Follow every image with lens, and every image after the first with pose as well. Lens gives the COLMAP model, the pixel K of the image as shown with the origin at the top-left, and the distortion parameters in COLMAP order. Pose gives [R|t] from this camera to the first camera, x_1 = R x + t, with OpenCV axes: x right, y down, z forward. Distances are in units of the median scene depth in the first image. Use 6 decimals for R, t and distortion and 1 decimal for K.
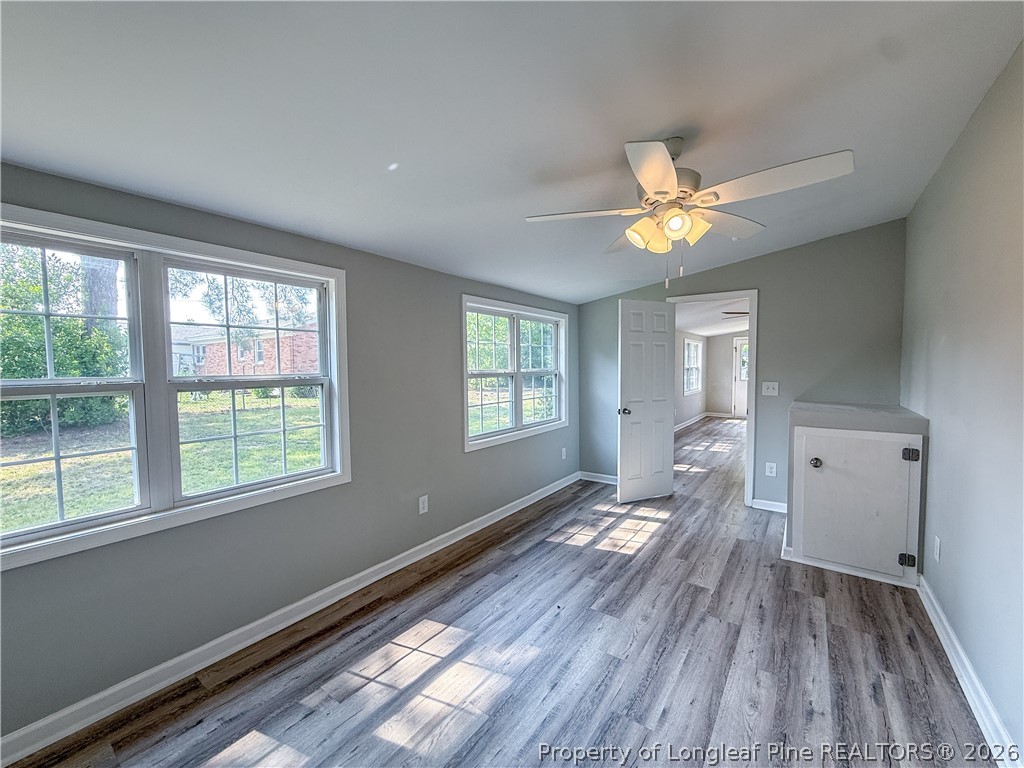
lens RADIAL K [[409.5, 0, 510.0], [0, 409.5, 384.8], [0, 0, 1]] dist [-0.001315, 0.000105]
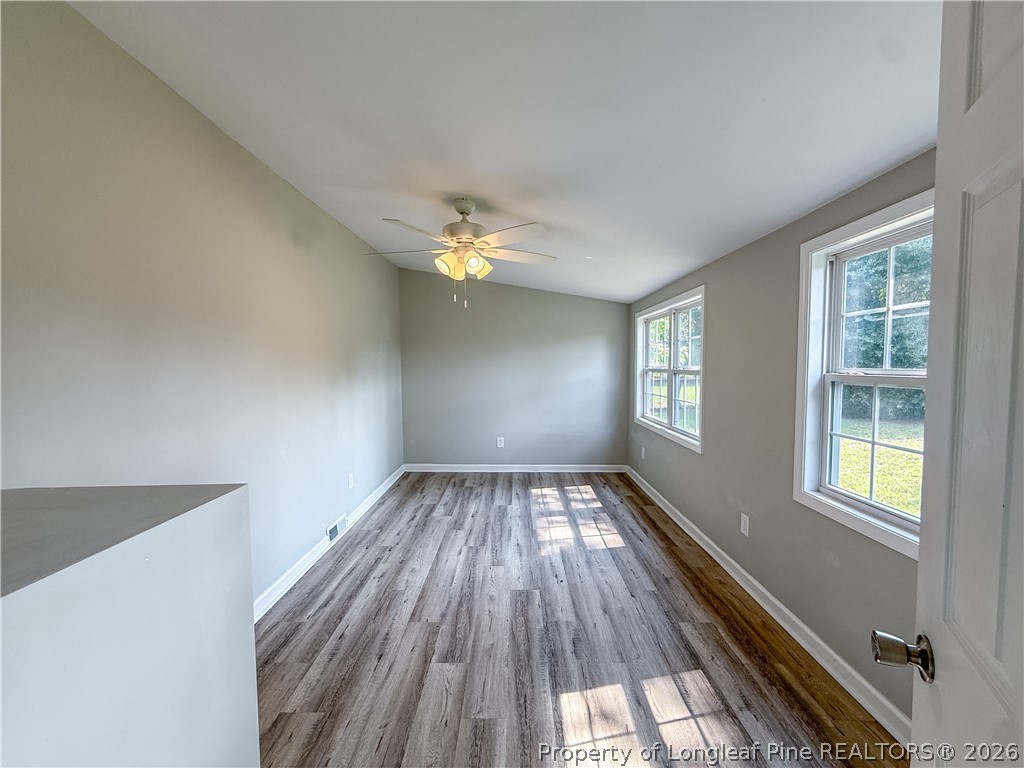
lens RADIAL K [[409.5, 0, 510.0], [0, 409.5, 384.8], [0, 0, 1]] dist [-0.001315, 0.000105]
pose [[-0.812153, 0.041988, -0.581932, 0.863427], [-0.014576, 0.995636, 0.092181, -0.087413], [0.583262, 0.083347, -0.807996, 1.786243]]
